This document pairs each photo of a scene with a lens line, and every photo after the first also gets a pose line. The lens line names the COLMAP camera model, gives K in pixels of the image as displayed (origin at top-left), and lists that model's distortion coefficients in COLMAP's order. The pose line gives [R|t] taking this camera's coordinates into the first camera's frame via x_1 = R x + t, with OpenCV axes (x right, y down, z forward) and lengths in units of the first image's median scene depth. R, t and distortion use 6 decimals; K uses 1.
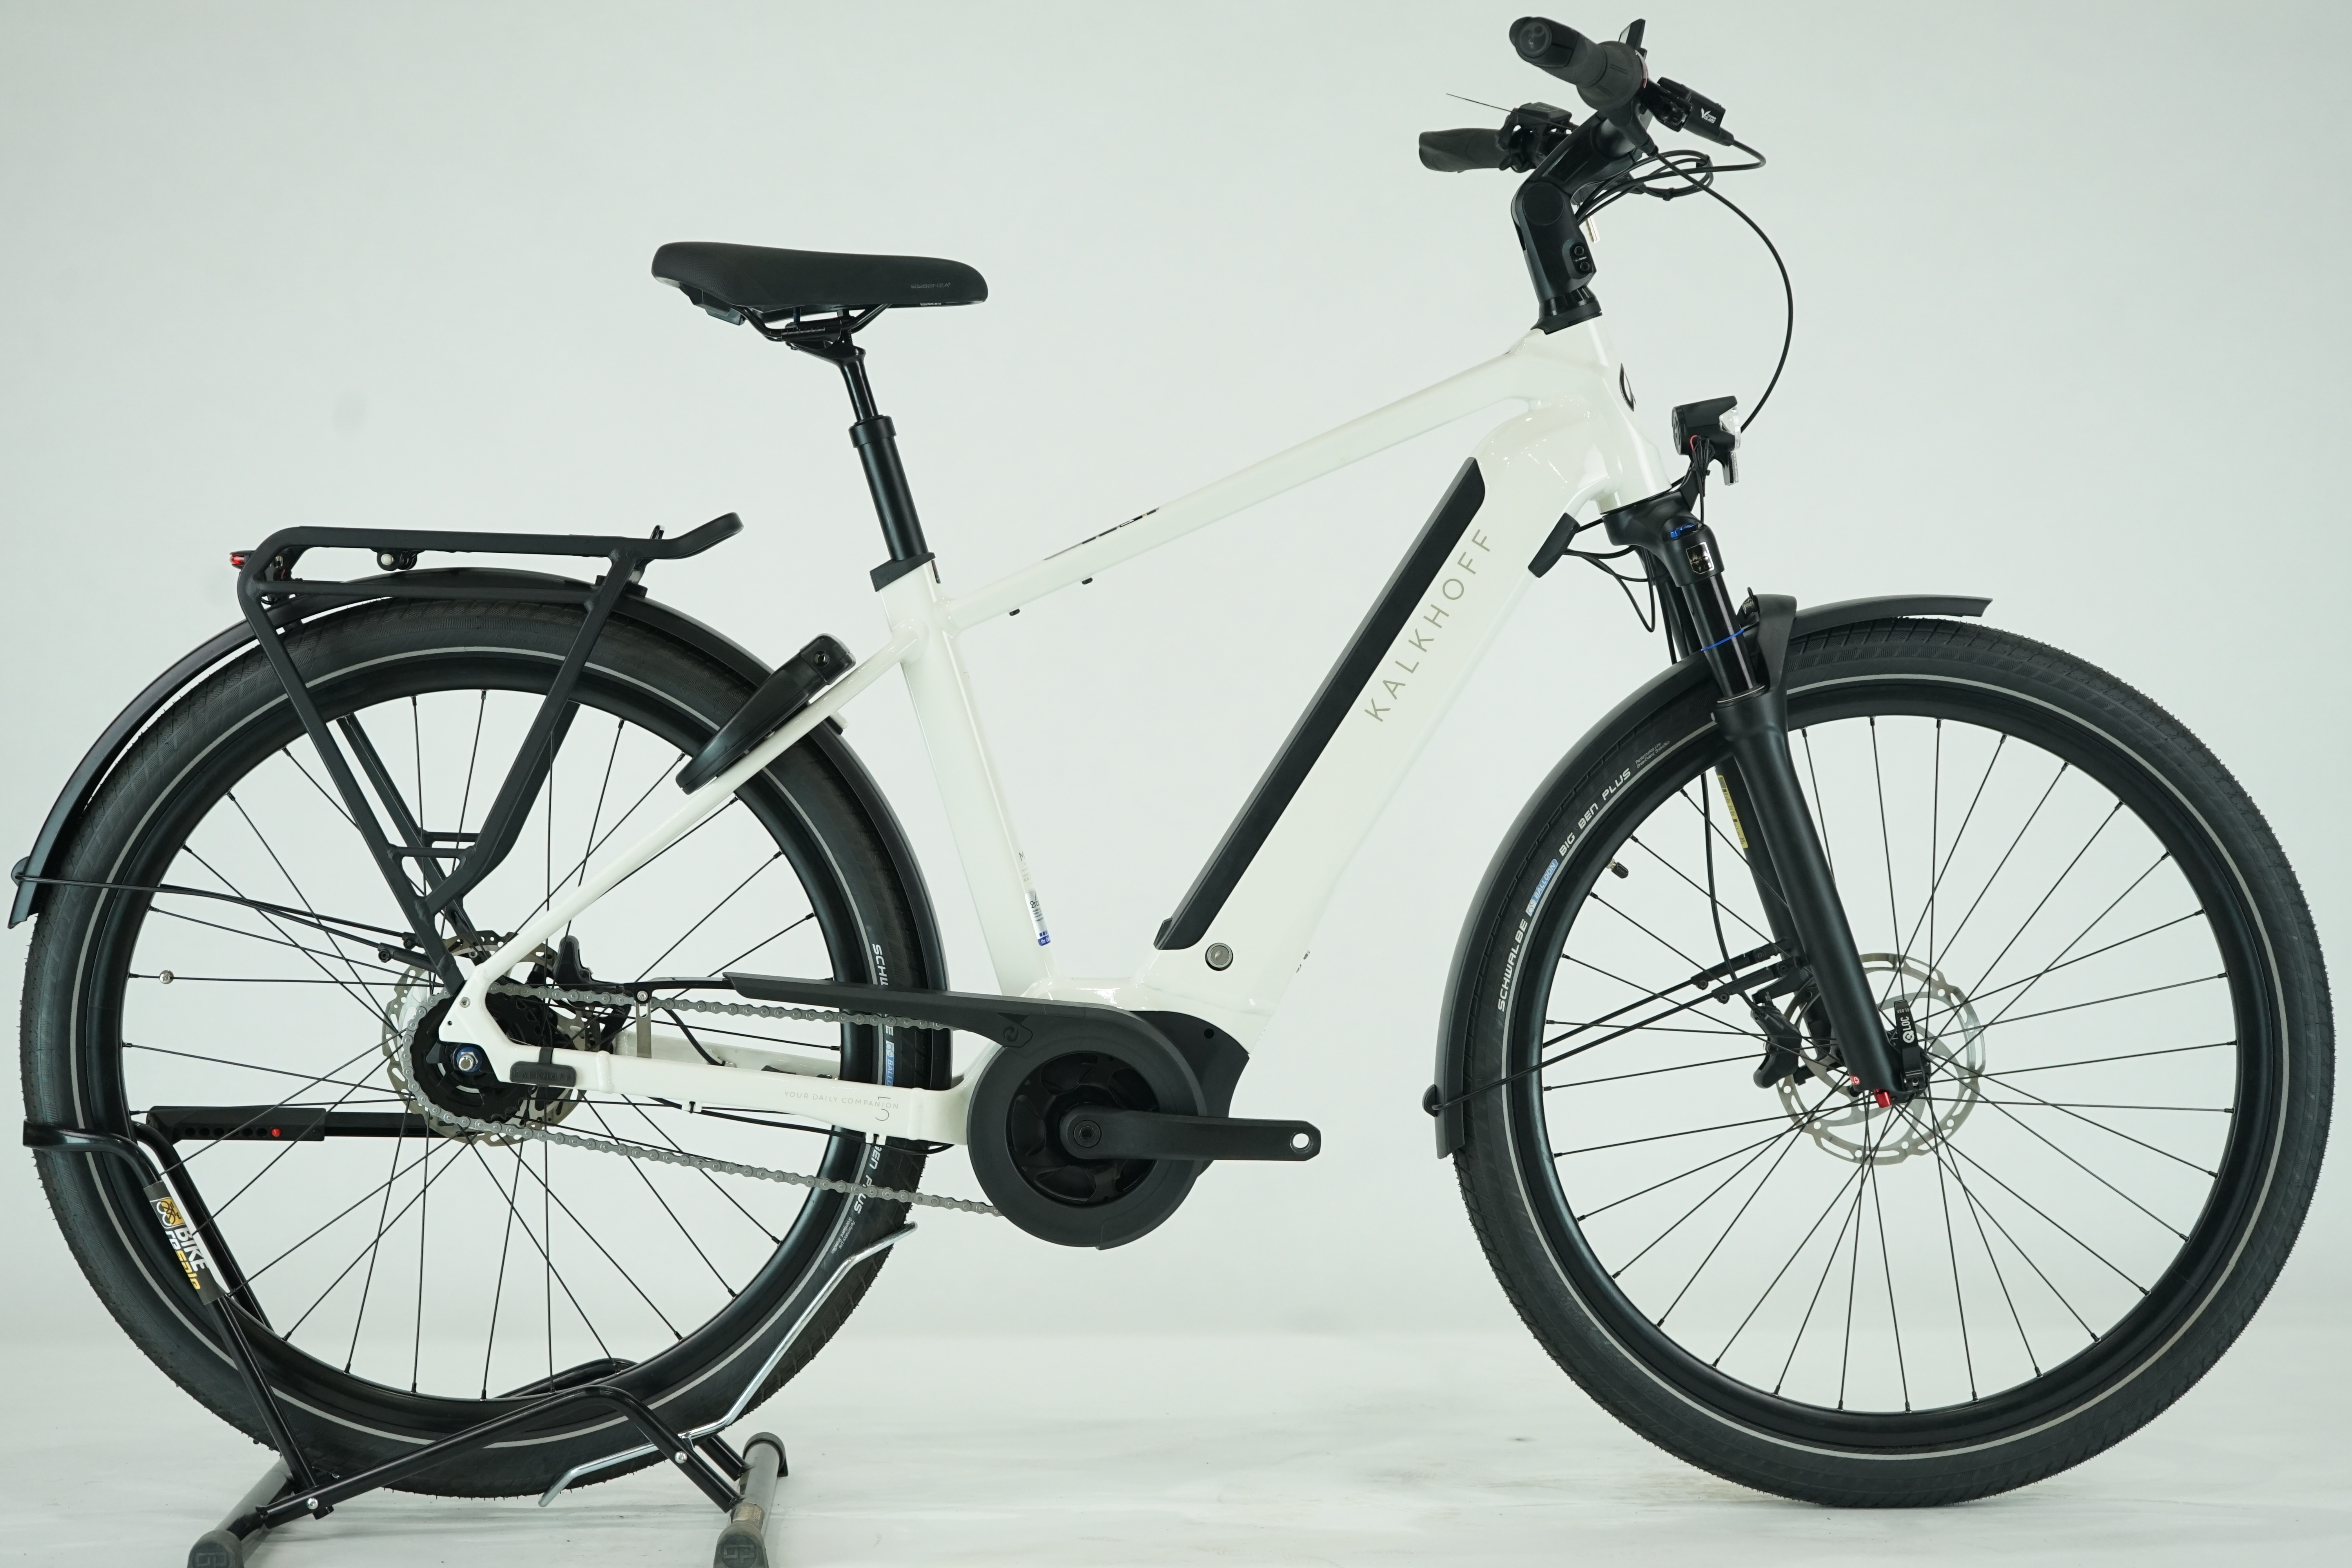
lens RADIAL K [[3719.9, 0, 1176.0], [0, 3719.9, 784.0], [0, 0, 1]] dist [-0.010753, -0.010284]
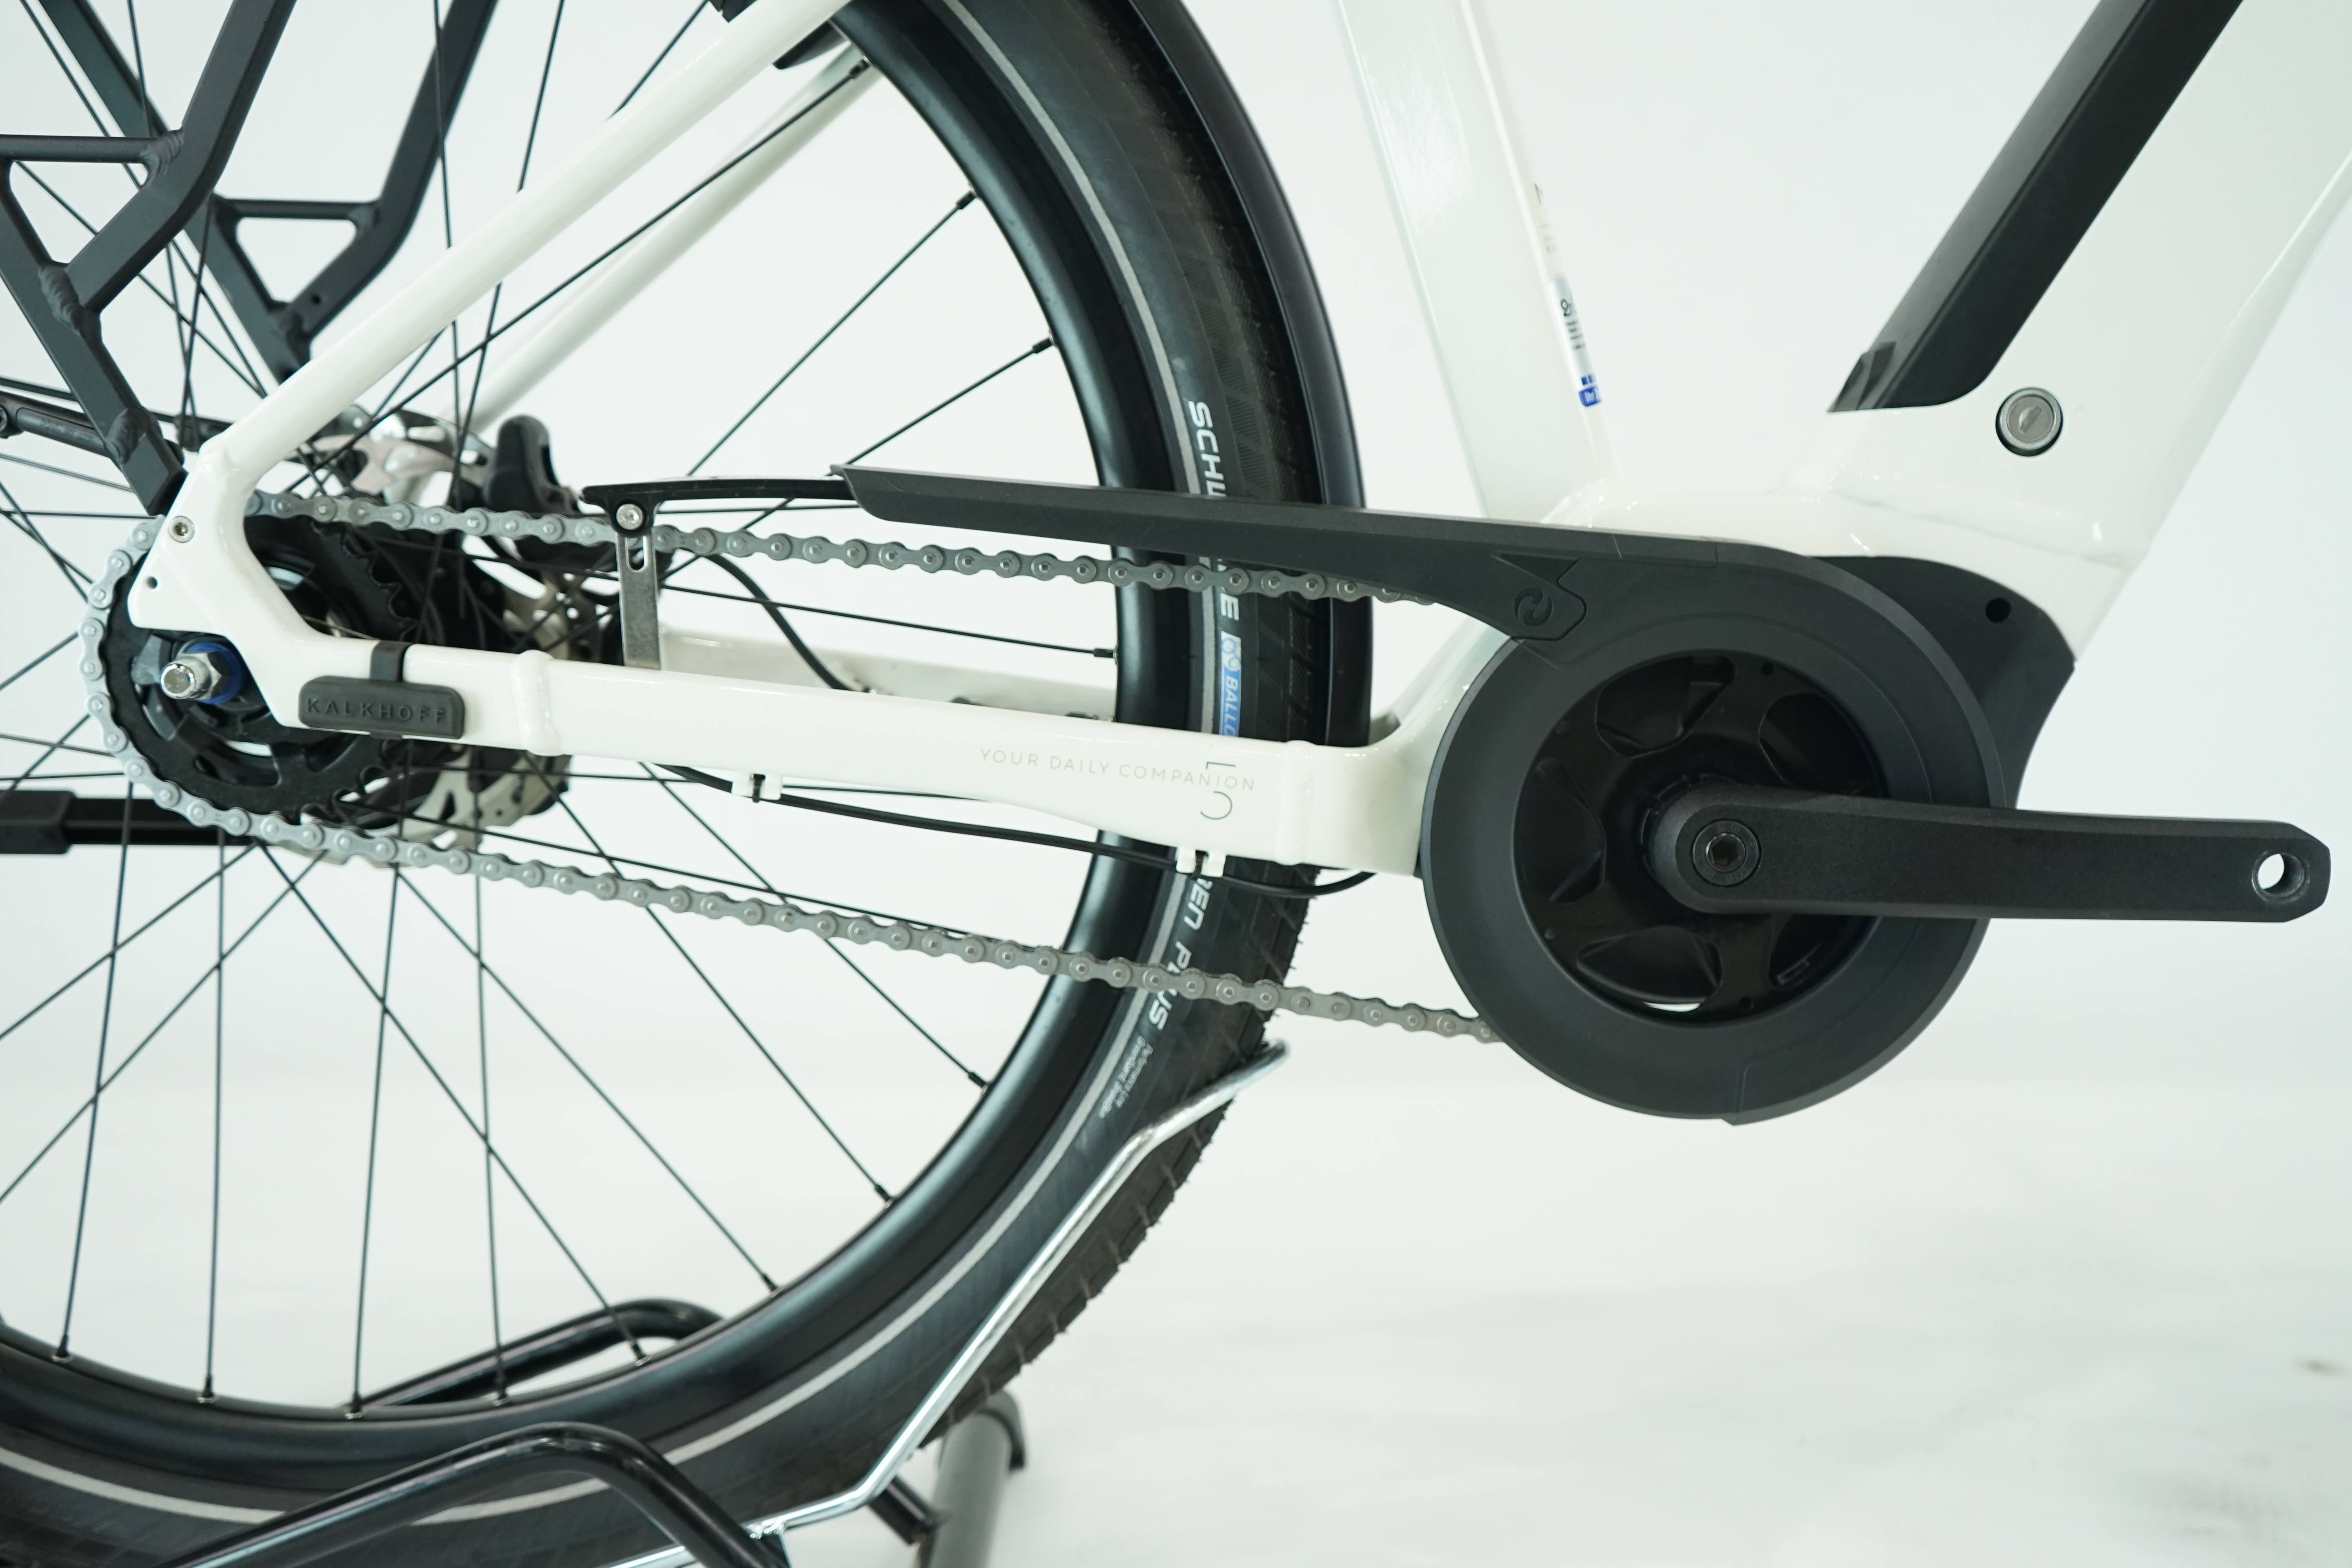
lens RADIAL K [[2146.9, 0, 1176.0], [0, 2146.9, 784.0], [0, 0, 1]] dist [0.003187, 0.000460]
pose [[0.997760, -0.000278, -0.066893, -0.067292], [0.006564, 0.995572, 0.093774, 0.063944], [0.066571, -0.094003, 0.993344, 0.760462]]
